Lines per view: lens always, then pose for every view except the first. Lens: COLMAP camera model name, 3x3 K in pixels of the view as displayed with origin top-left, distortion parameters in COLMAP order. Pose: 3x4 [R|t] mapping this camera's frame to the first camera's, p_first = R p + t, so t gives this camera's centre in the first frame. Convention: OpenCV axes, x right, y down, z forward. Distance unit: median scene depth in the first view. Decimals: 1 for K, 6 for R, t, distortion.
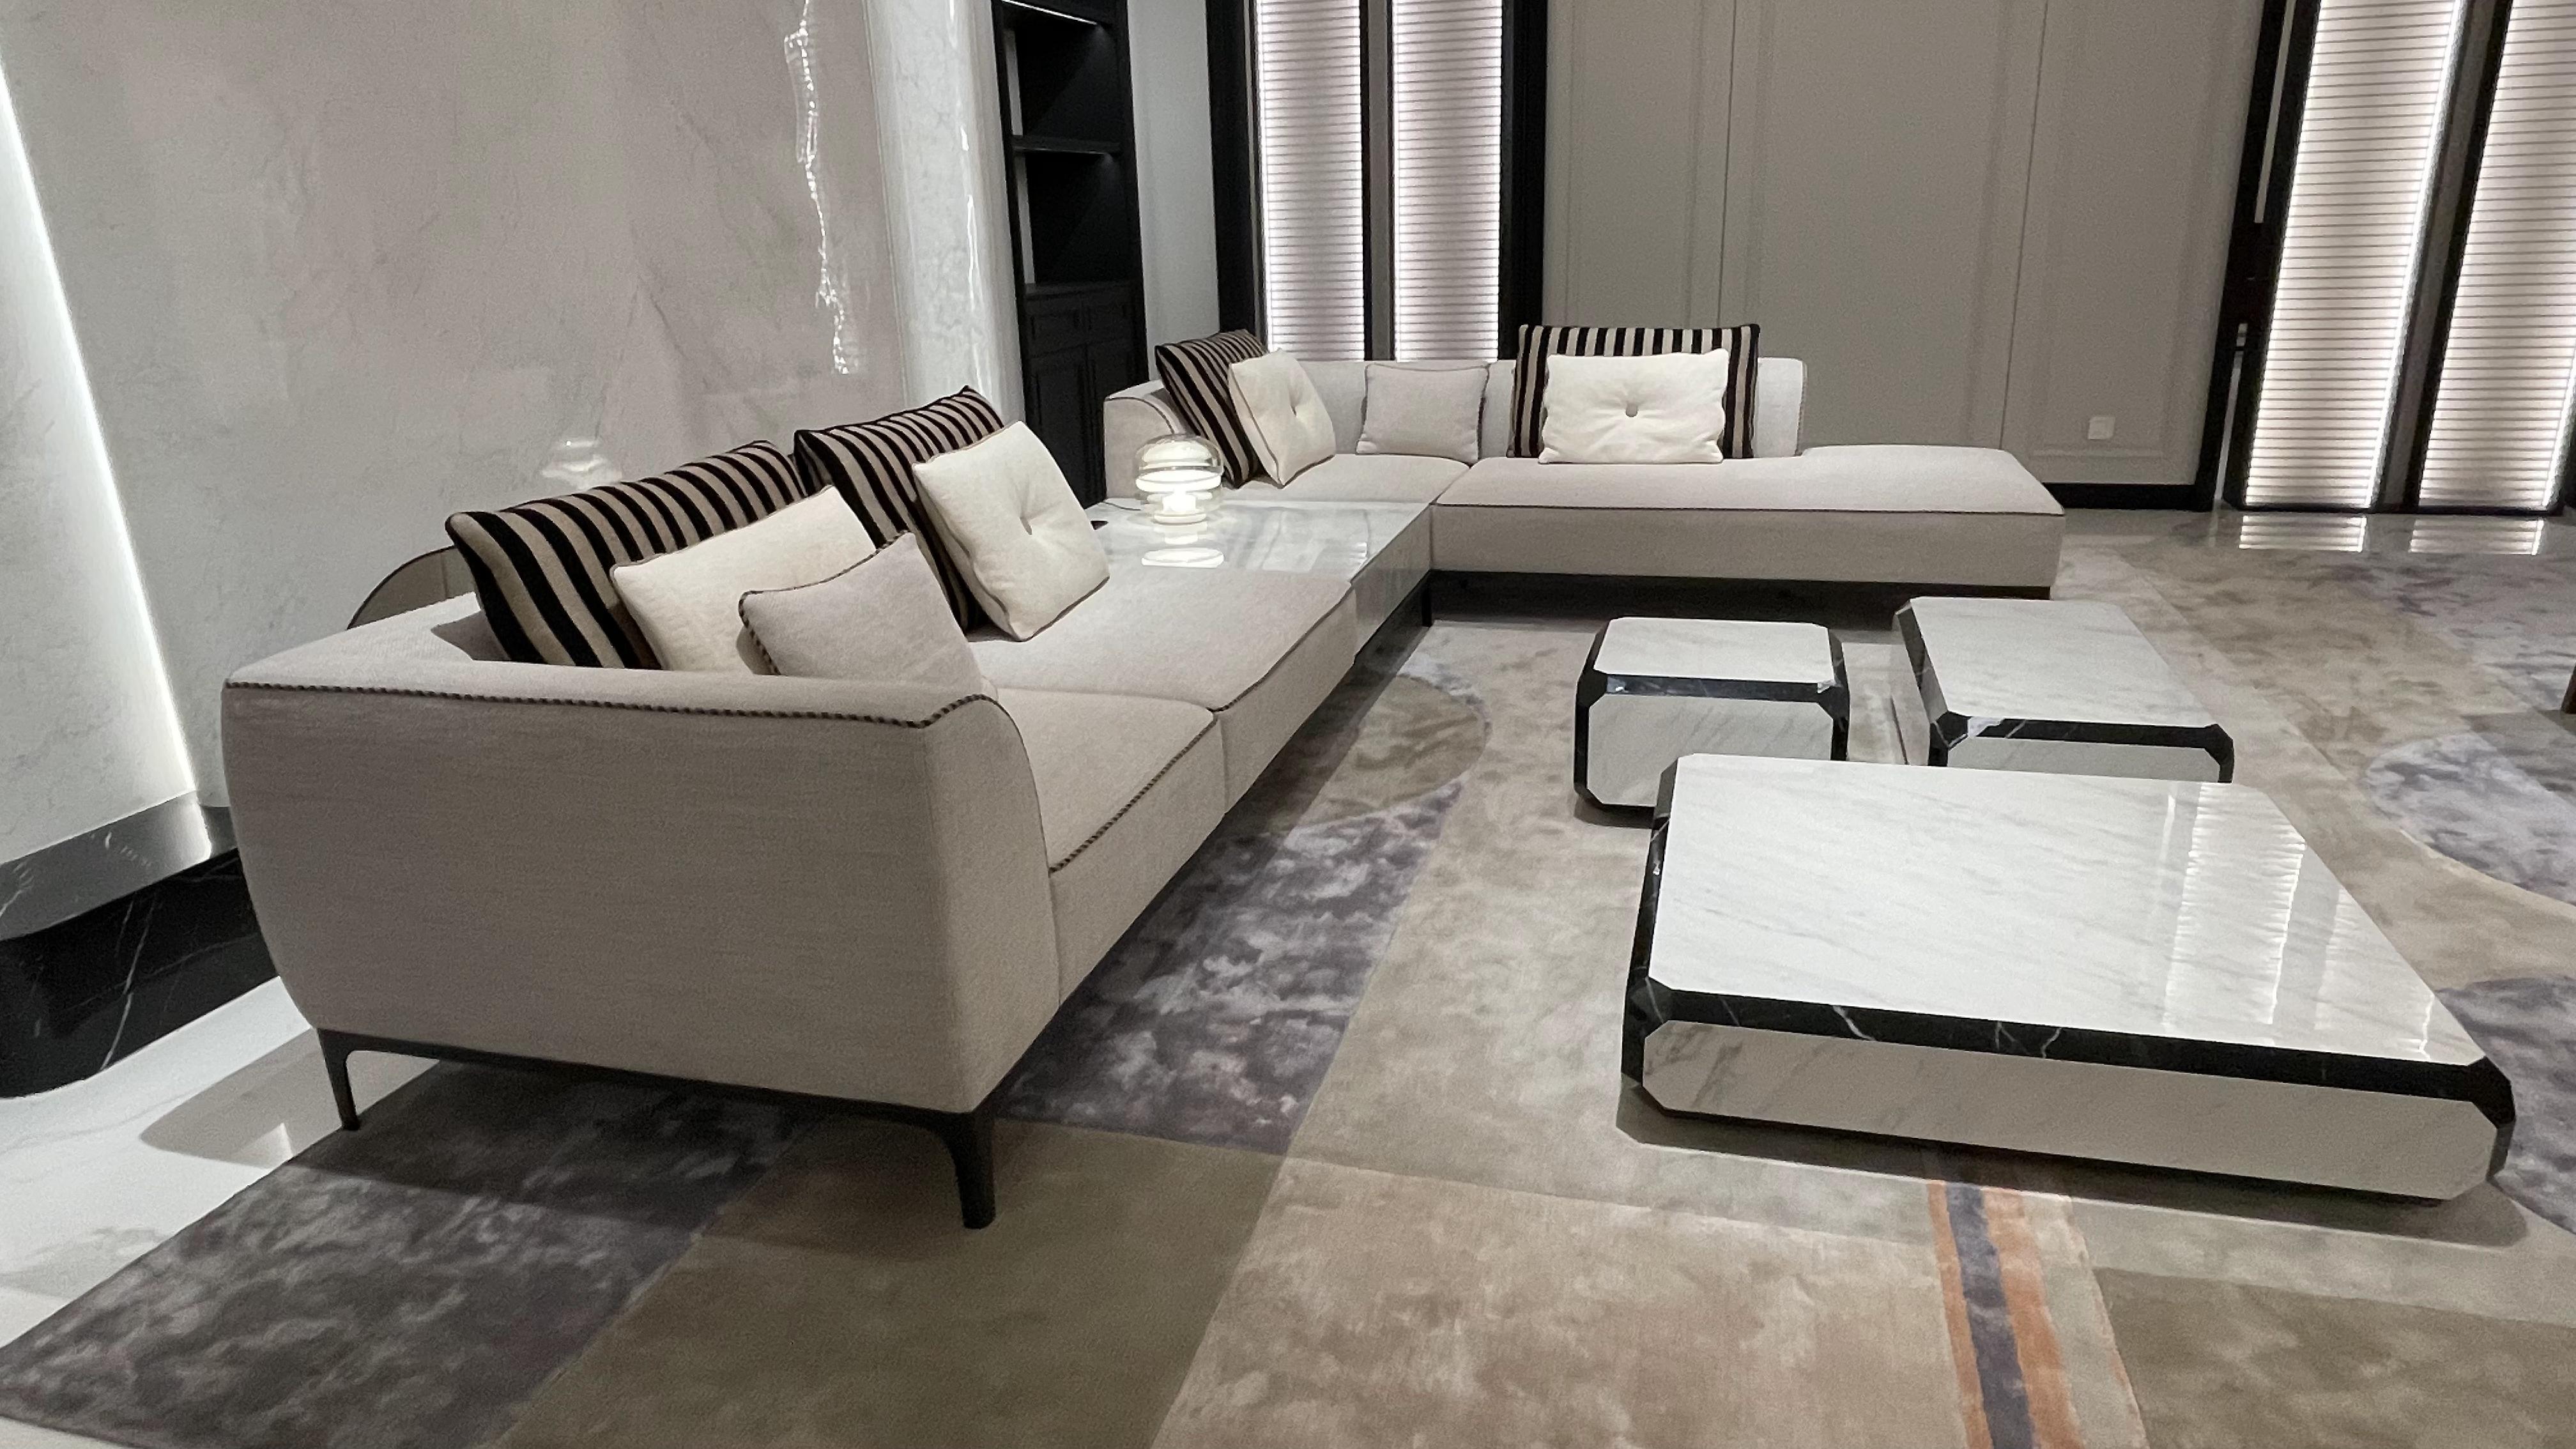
lens RADIAL K [[1574.4, 0, 1272.6], [0, 1574.4, 728.2], [0, 0, 1]] dist [0.027438, -0.045890]
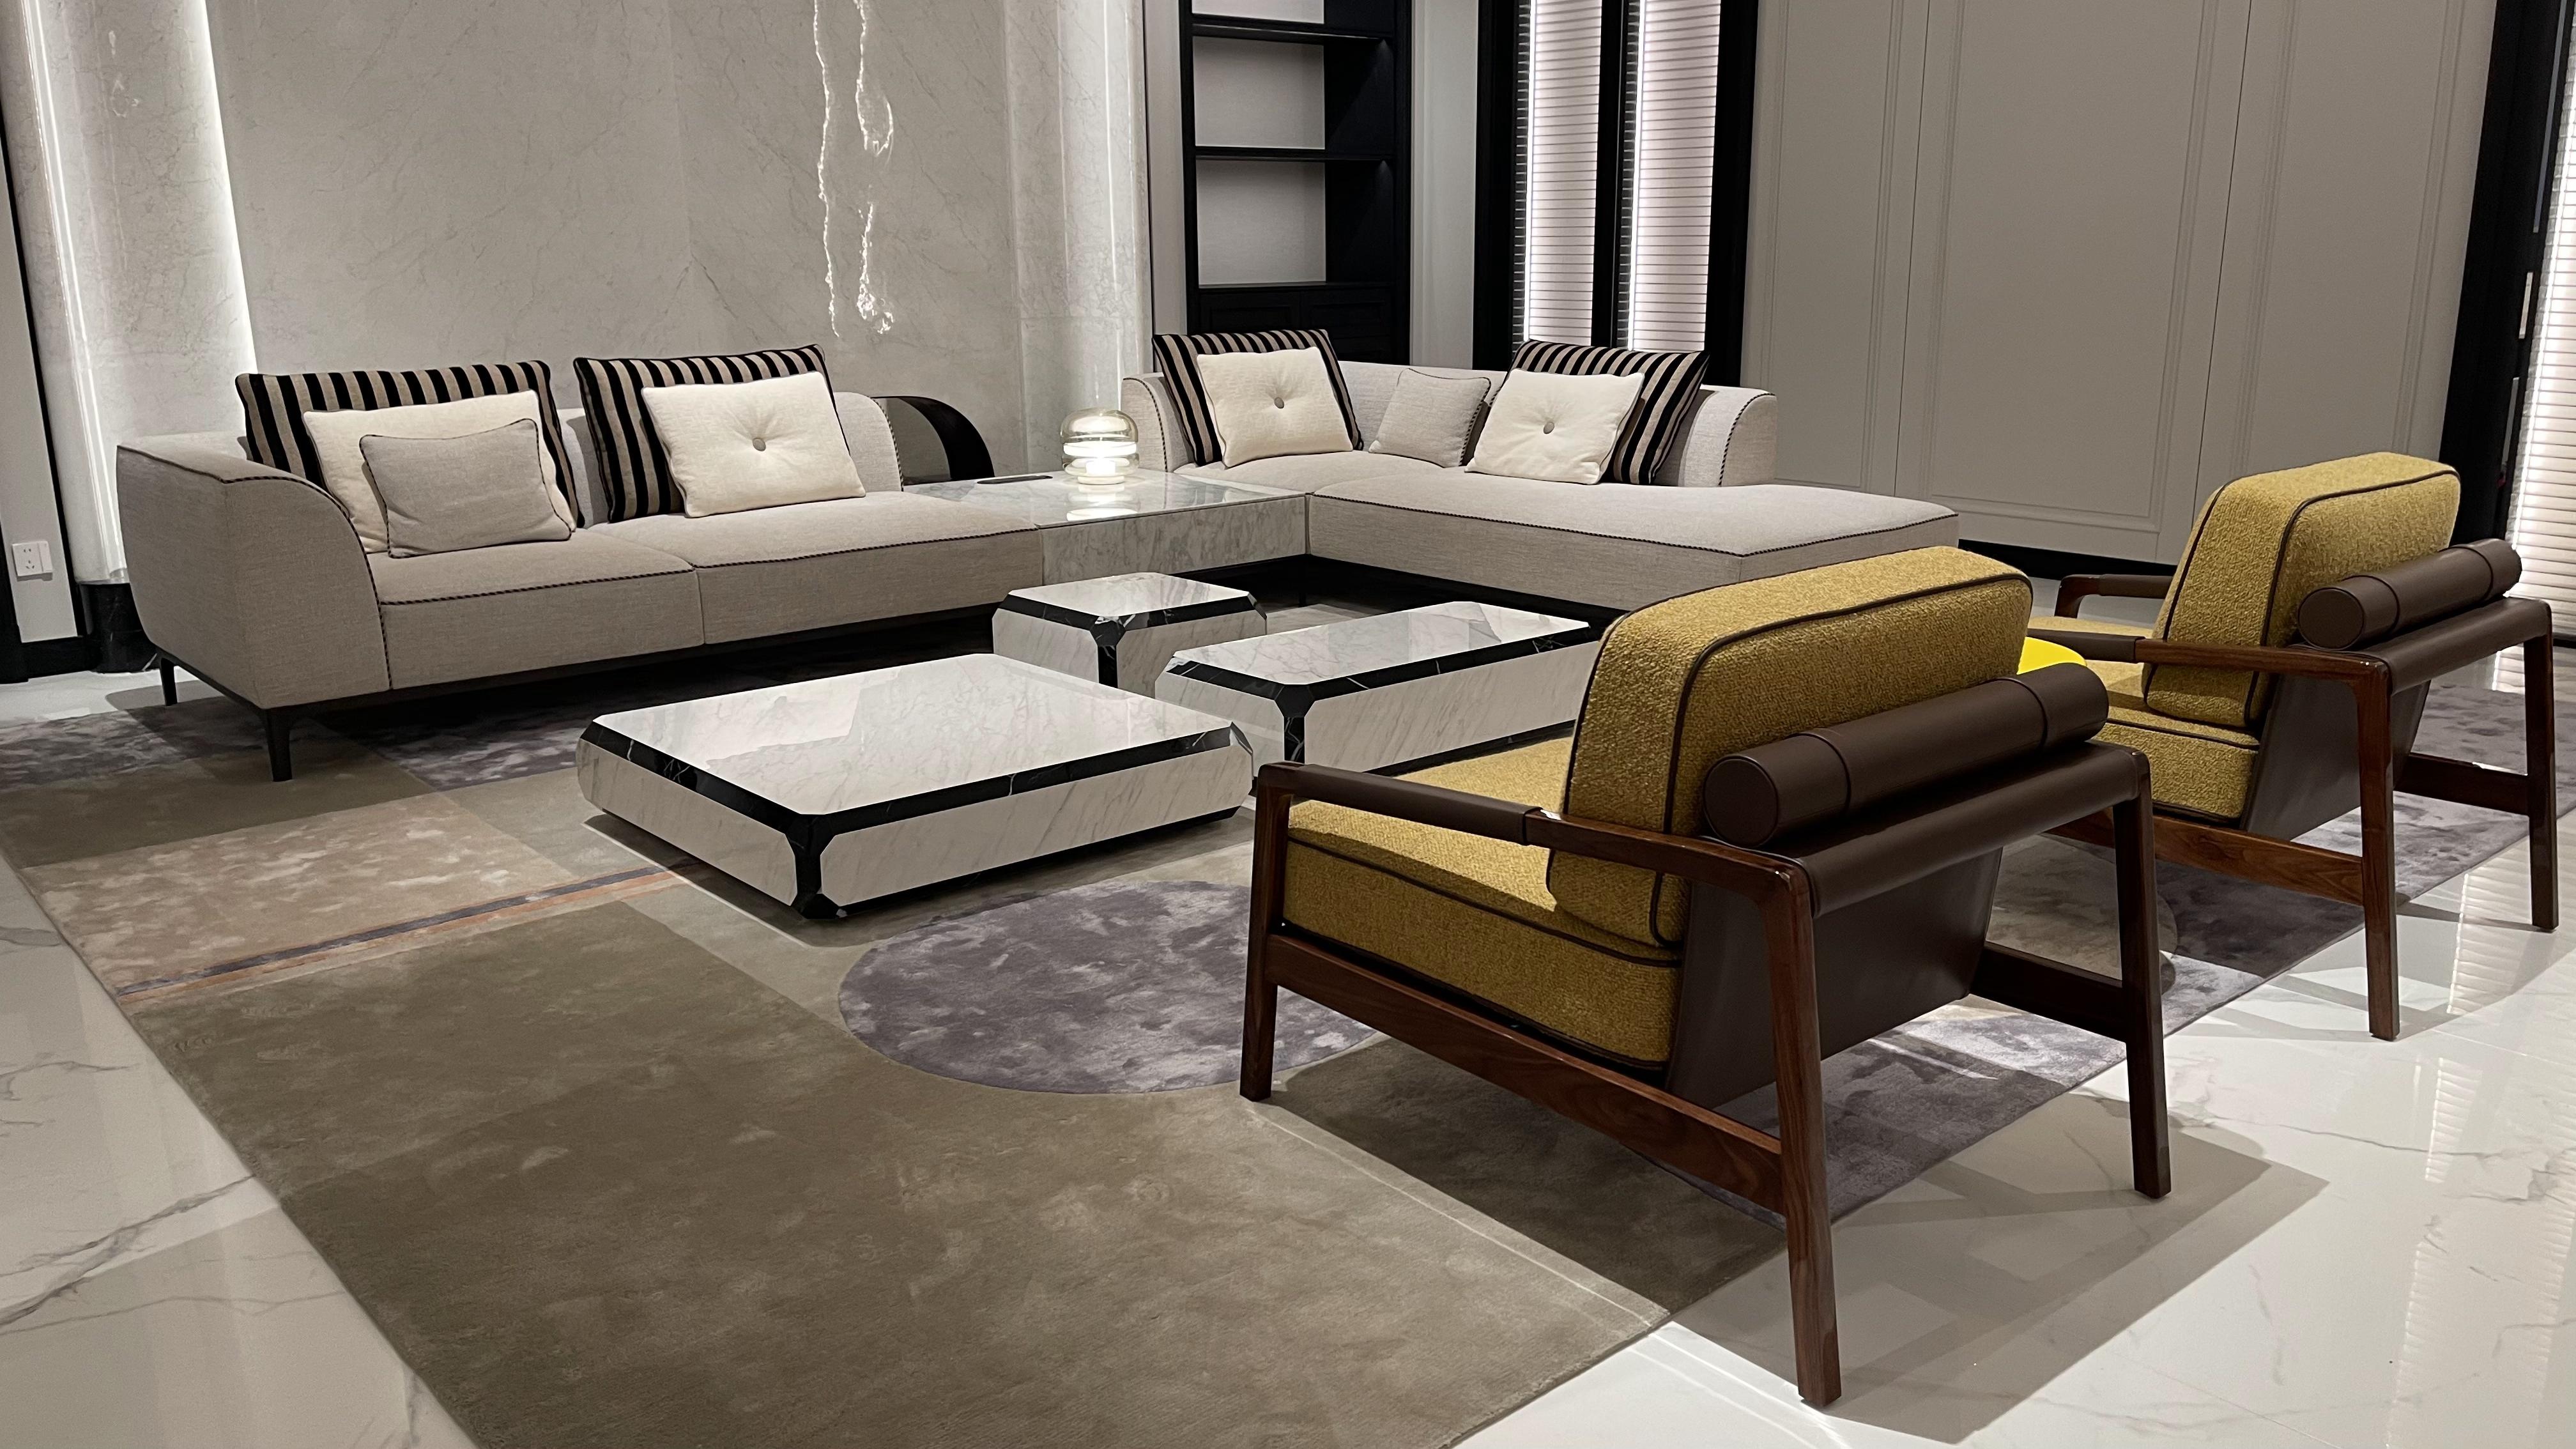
lens RADIAL K [[1997.5, 0, 1336.9], [0, 1997.5, 723.0], [0, 0, 1]] dist [0.062485, -0.085403]
pose [[0.847640, 0.155448, -0.507289, 0.854728], [-0.185082, 0.982689, -0.008133, 0.020542], [0.497243, 0.100783, 0.861738, -0.158075]]
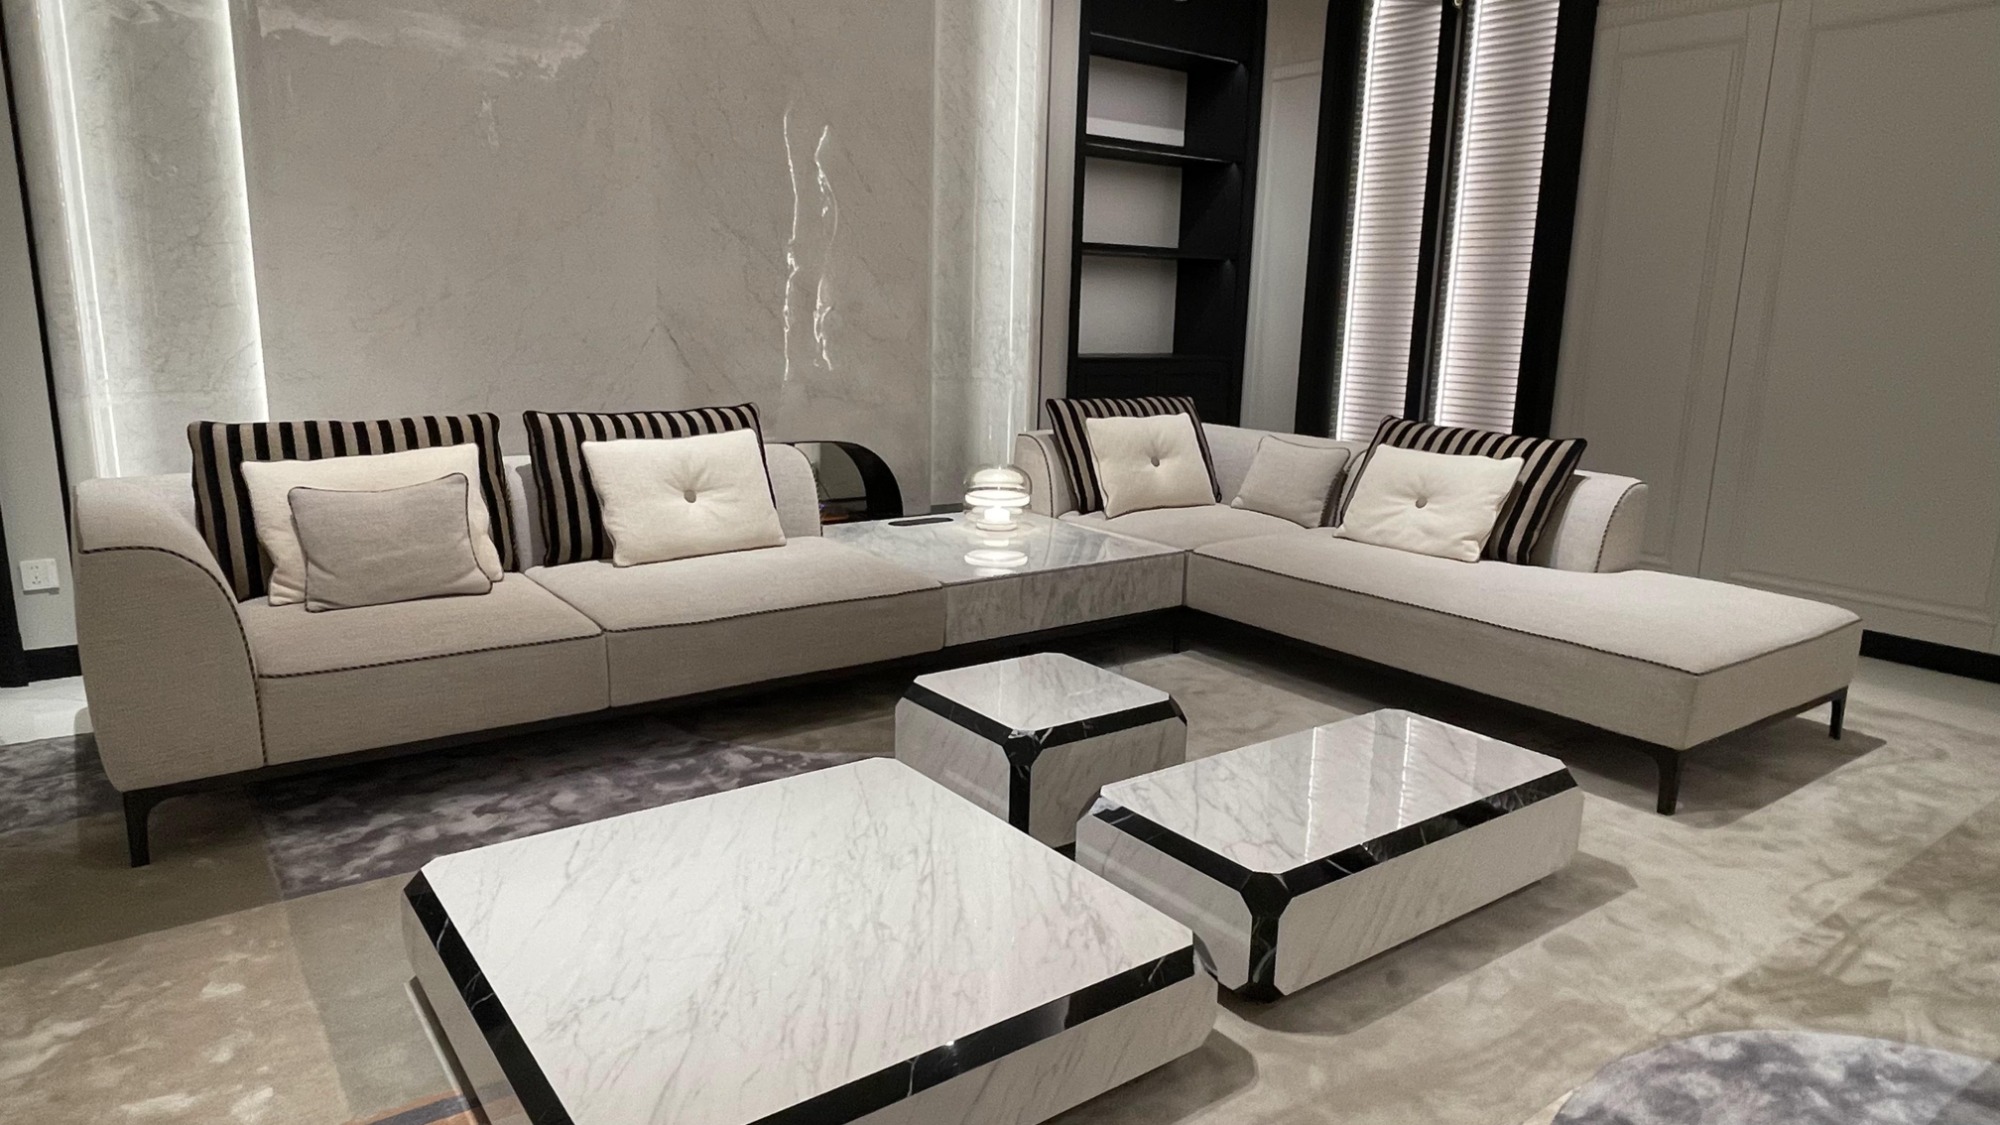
lens RADIAL K [[1222.4, 0, 988.1], [0, 1222.4, 565.4], [0, 0, 1]] dist [0.027438, -0.045890]
pose [[0.789140, 0.177521, -0.588000, 0.533189], [-0.237471, 0.971059, -0.025535, -0.074638], [0.566450, 0.159783, 0.808458, 0.183327]]
